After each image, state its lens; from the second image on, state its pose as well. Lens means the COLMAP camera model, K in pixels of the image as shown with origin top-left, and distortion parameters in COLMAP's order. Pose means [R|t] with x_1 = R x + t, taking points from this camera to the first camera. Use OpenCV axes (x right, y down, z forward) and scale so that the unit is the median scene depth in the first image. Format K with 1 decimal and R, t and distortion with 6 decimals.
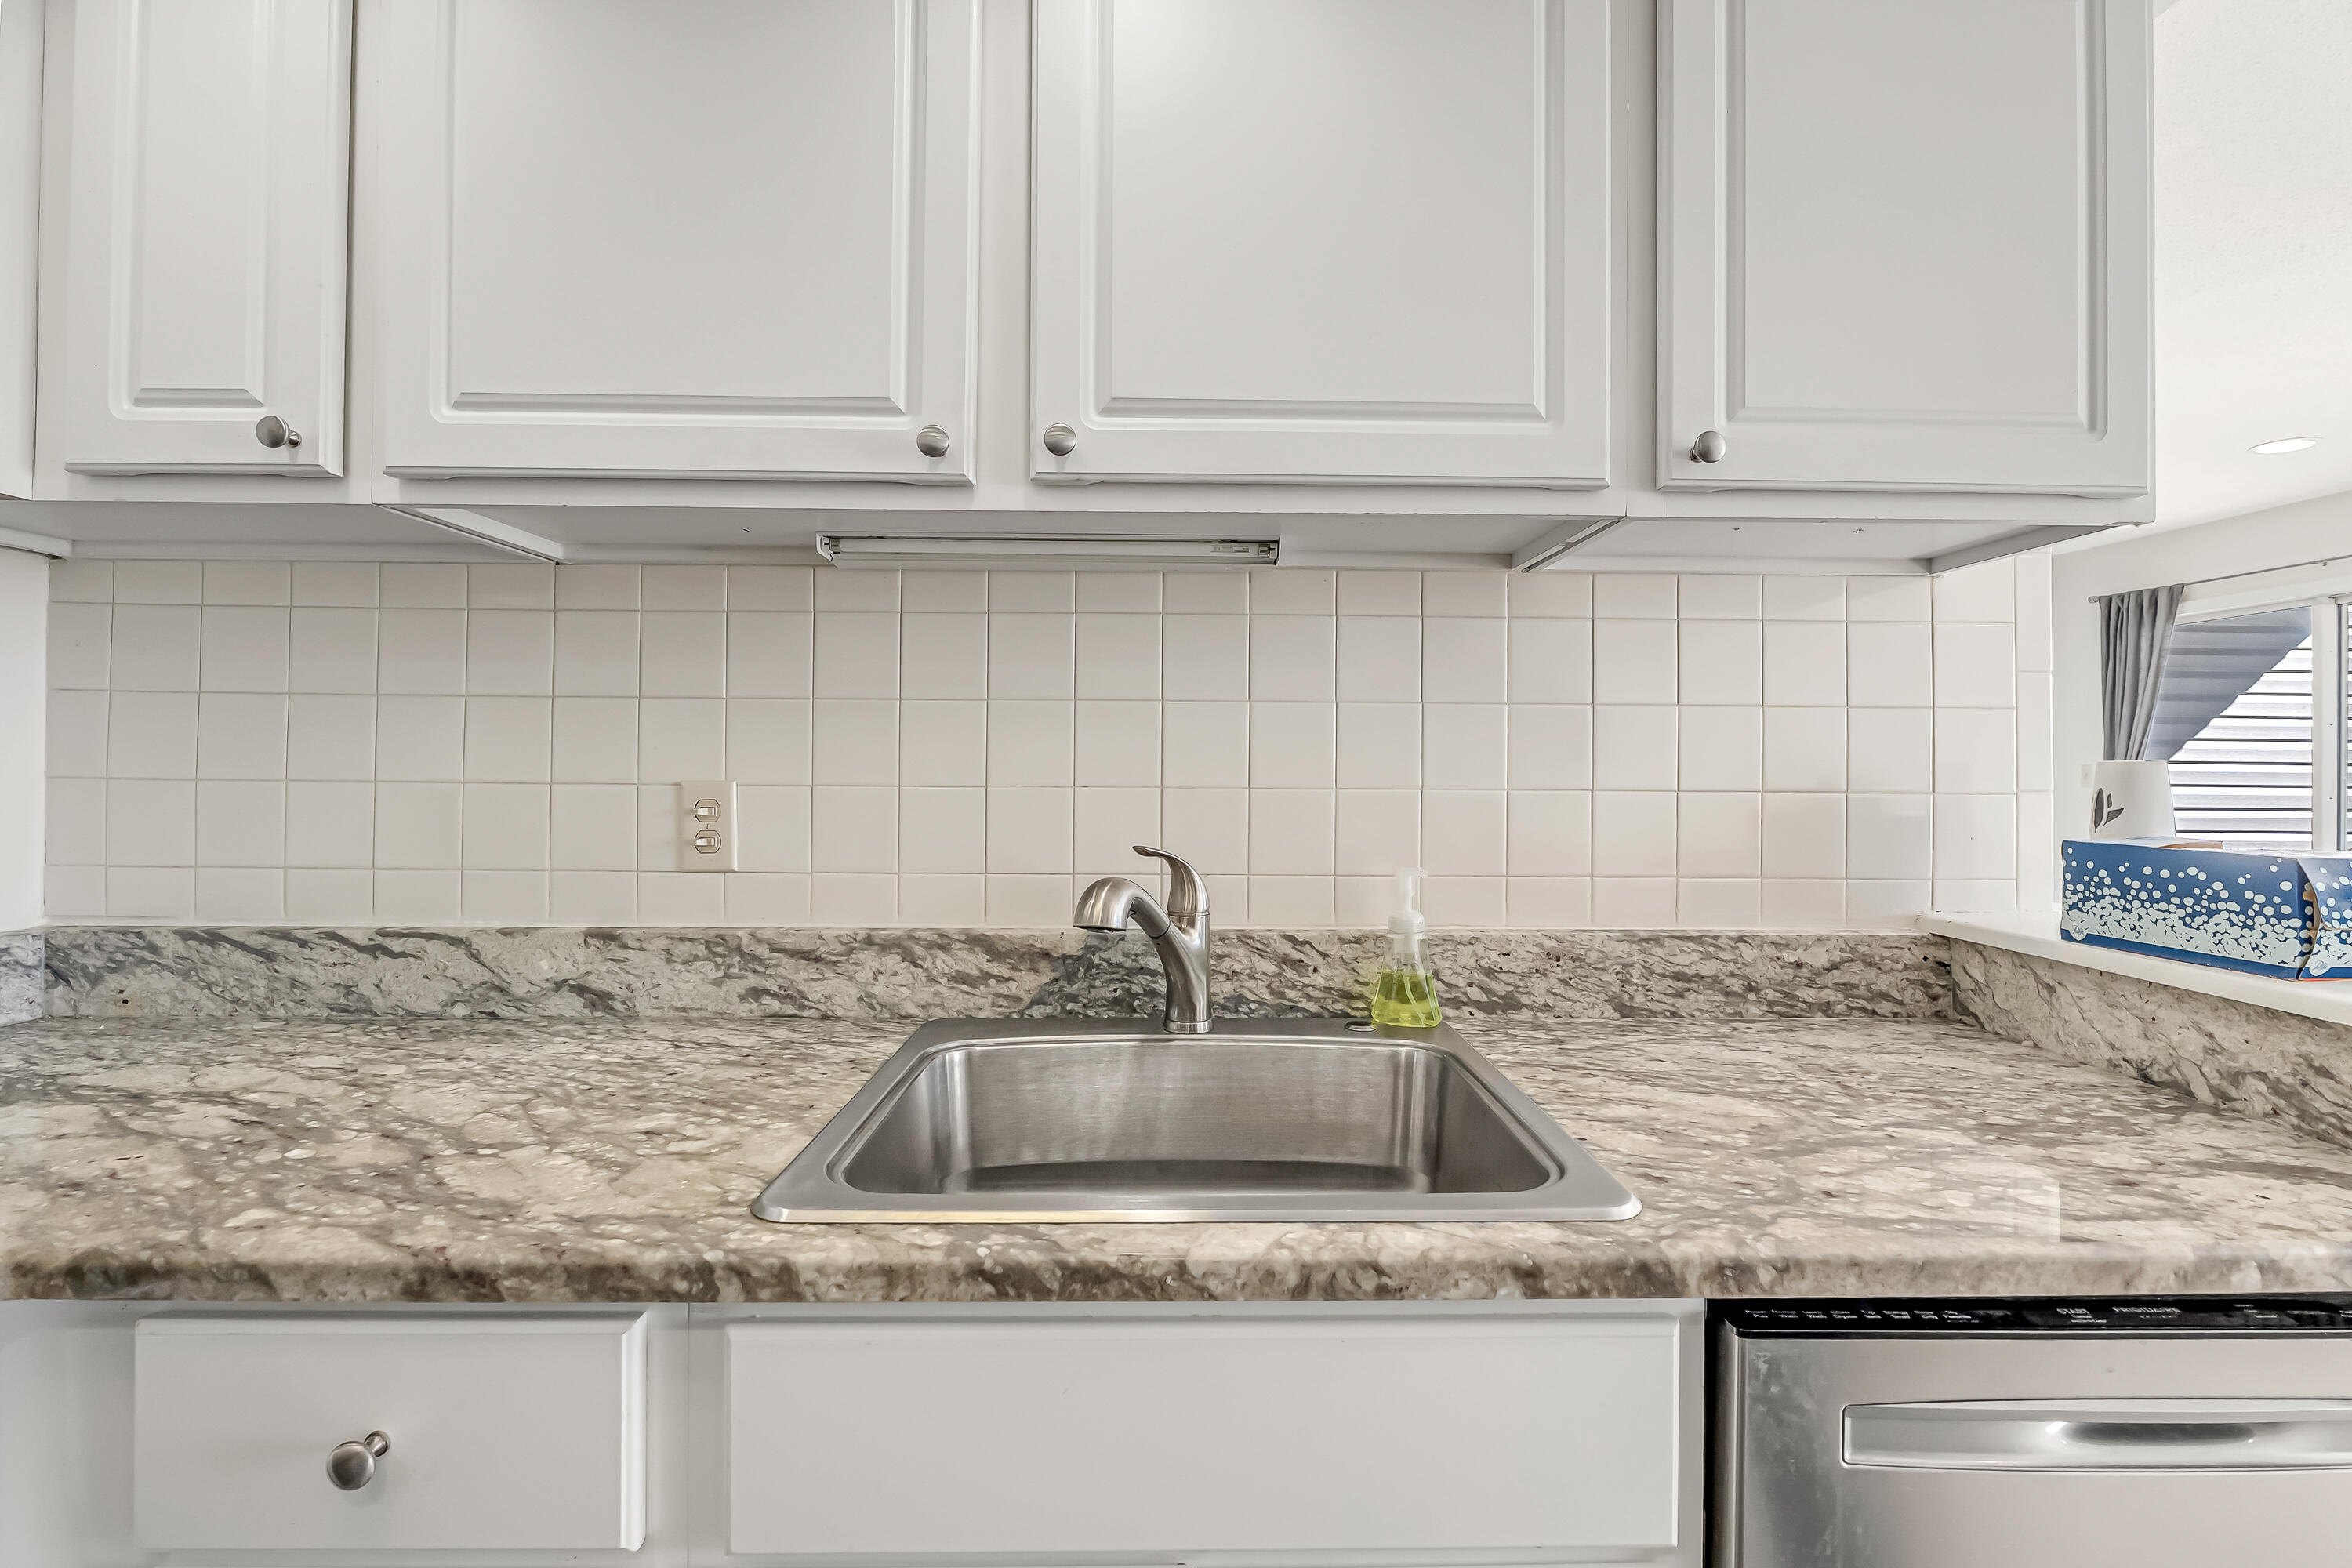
lens RADIAL K [[998.4, 0, 1153.3], [0, 998.4, 761.2], [0, 0, 1]] dist [-0.001410, 0.002134]
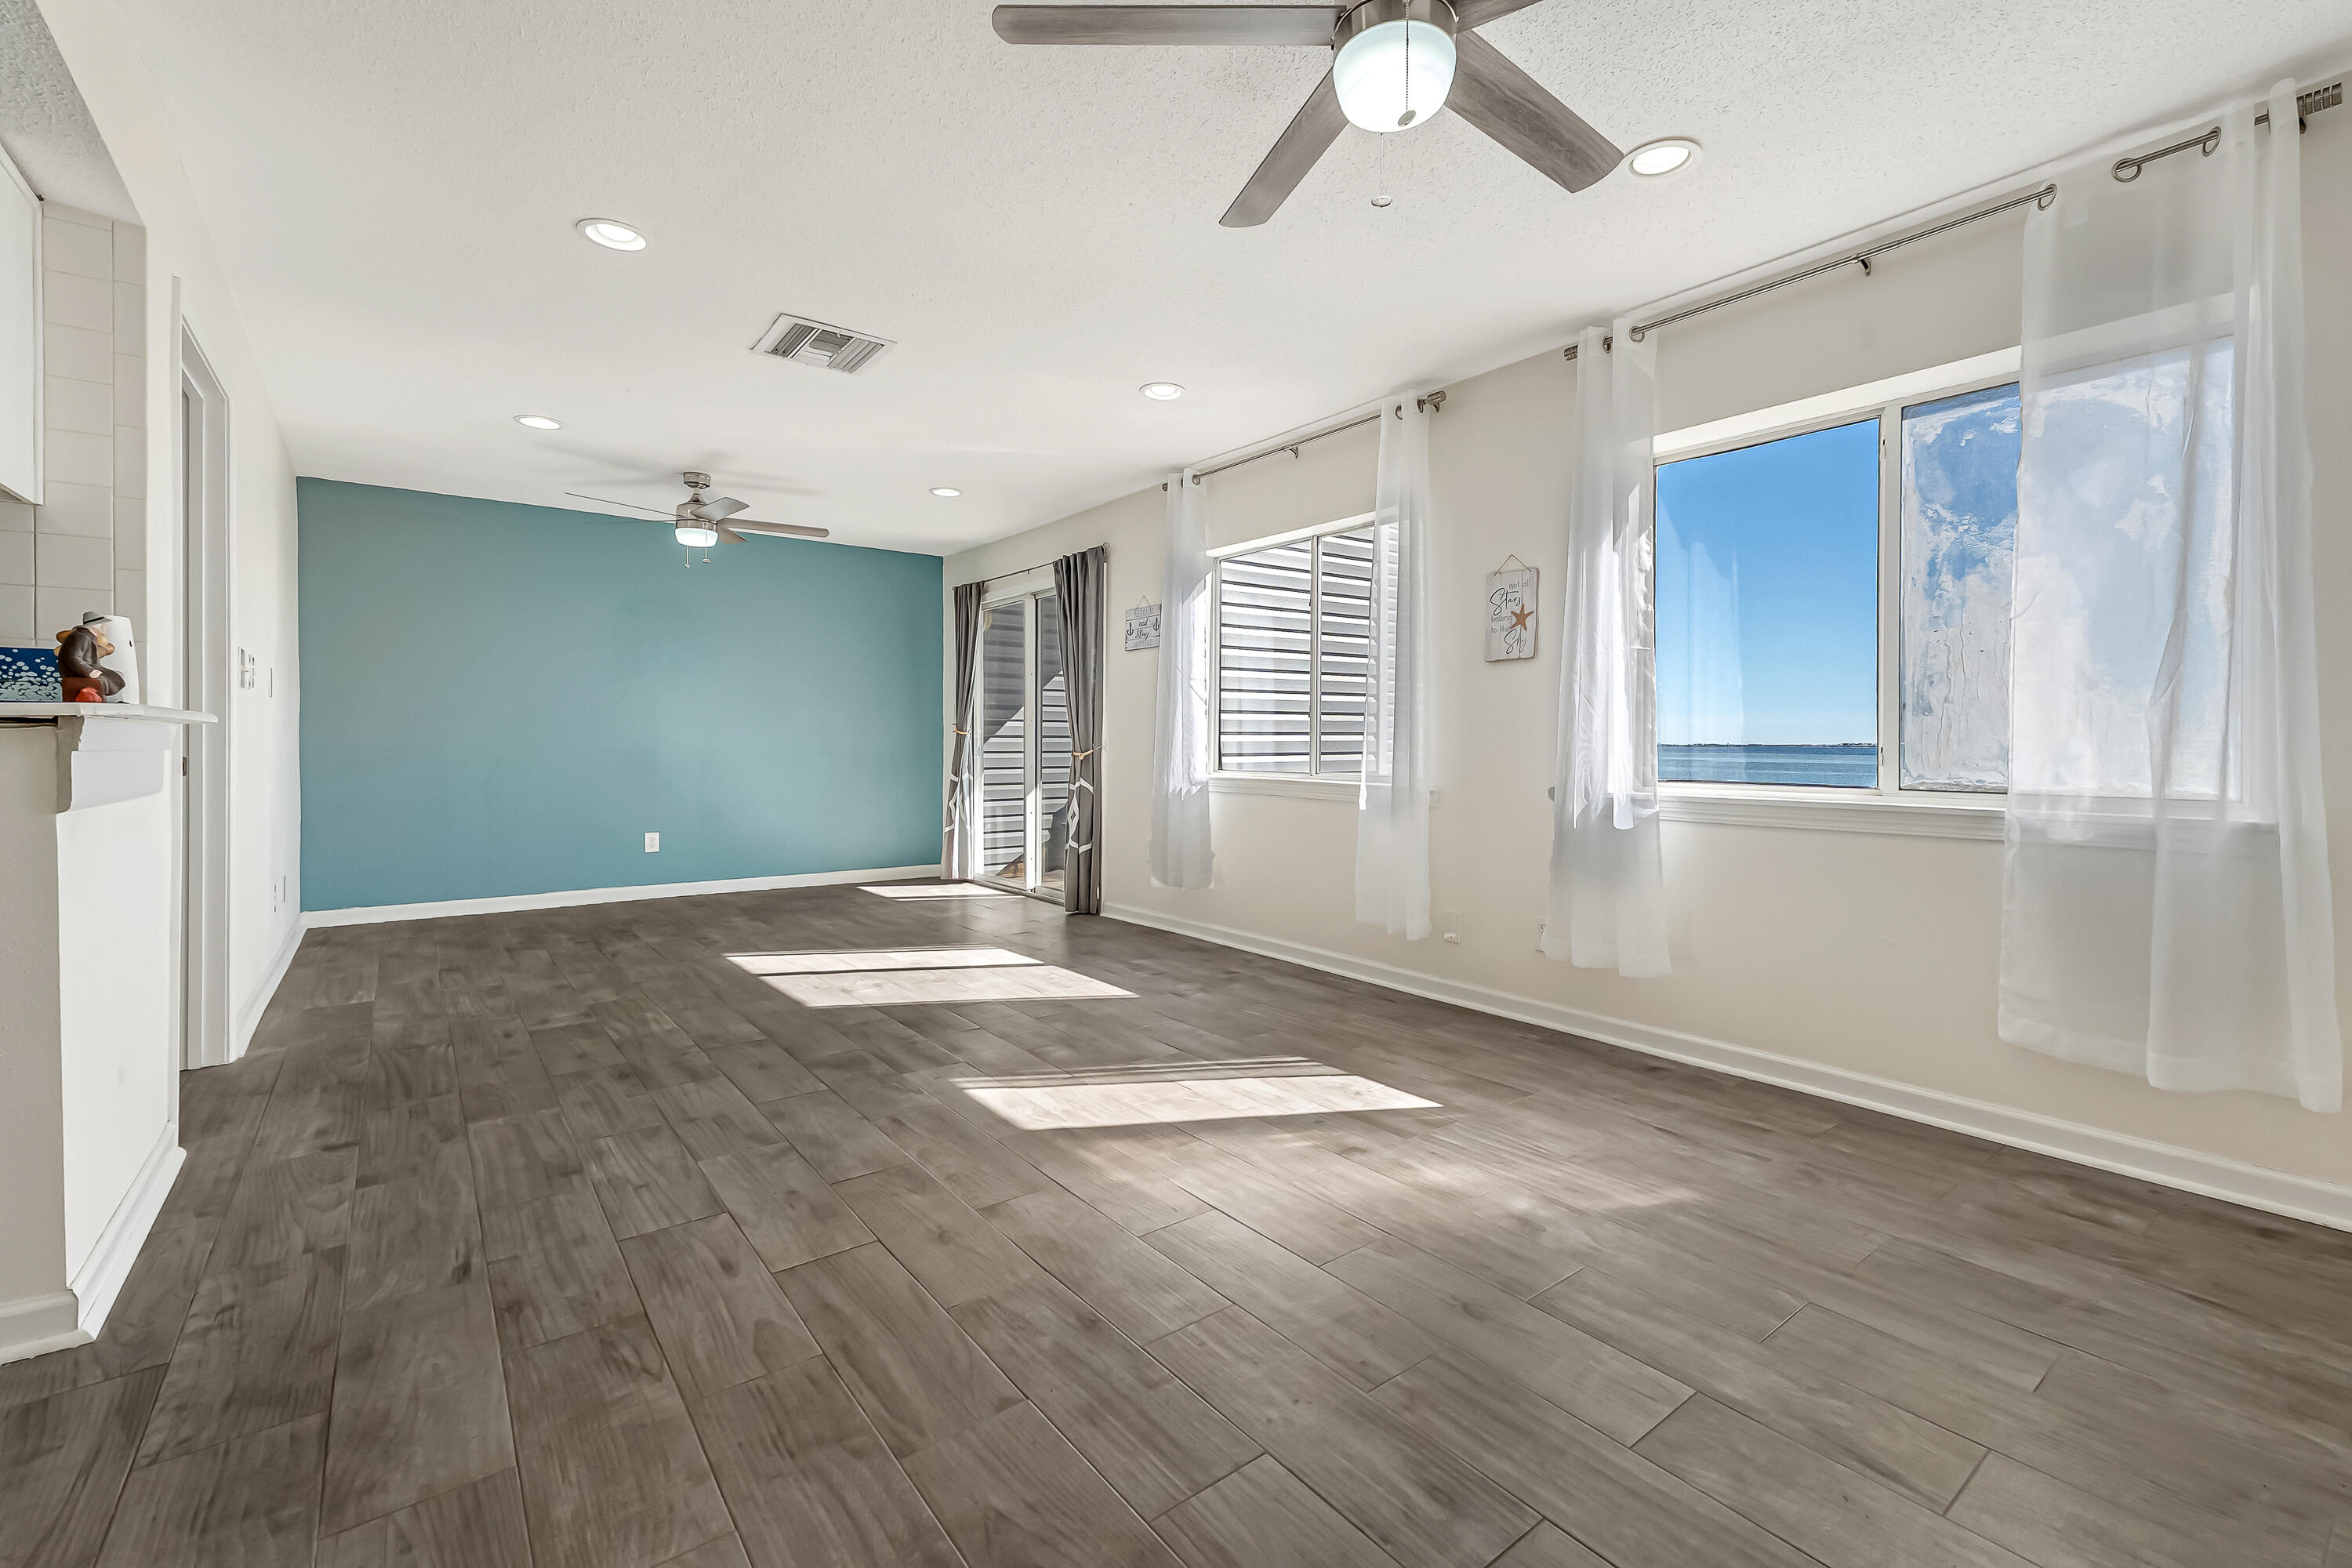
lens RADIAL K [[998.4, 0, 1201.8], [0, 998.4, 757.3], [0, 0, 1]] dist [-0.001410, 0.002134]
pose [[0.801886, -0.011422, 0.597367, 1.397626], [-0.003860, 0.999697, 0.024296, 0.199500], [-0.597464, -0.021789, 0.801600, -1.575299]]
